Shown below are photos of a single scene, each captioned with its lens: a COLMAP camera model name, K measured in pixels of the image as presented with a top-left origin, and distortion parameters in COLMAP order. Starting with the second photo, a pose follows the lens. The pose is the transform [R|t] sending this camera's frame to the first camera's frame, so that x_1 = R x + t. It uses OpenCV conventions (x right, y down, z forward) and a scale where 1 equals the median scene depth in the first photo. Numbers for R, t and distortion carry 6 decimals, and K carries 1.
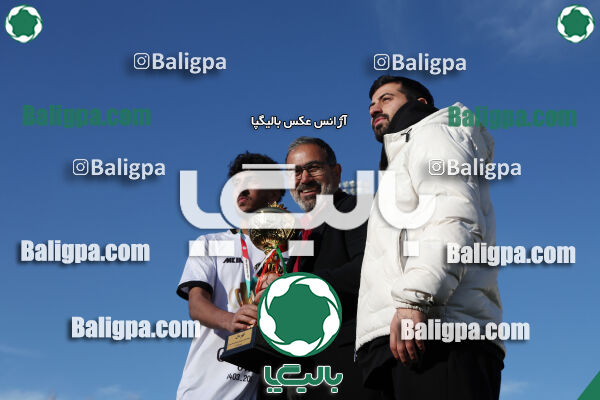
lens RADIAL K [[1205.0, 0, 300.0], [0, 1205.0, 200.0], [0, 0, 1]] dist [-0.002040, -0.006407]
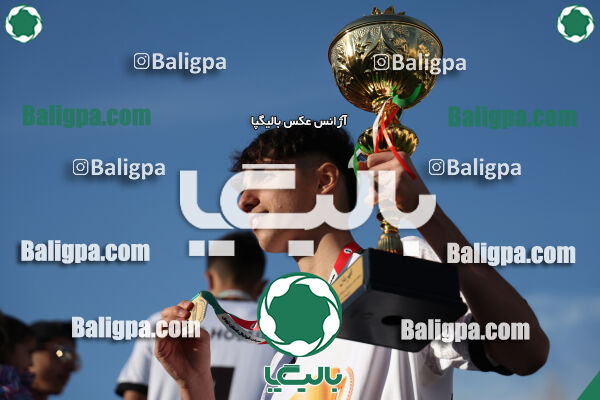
lens RADIAL K [[1790.1, 0, 300.0], [0, 1790.1, 200.0], [0, 0, 1]] dist [0.063632, 0.219304]
pose [[0.999962, 0.000009, 0.008702, -0.012960], [-0.000015, 1.000000, 0.000703, -0.001040], [-0.008702, -0.000703, 0.999962, -0.487493]]
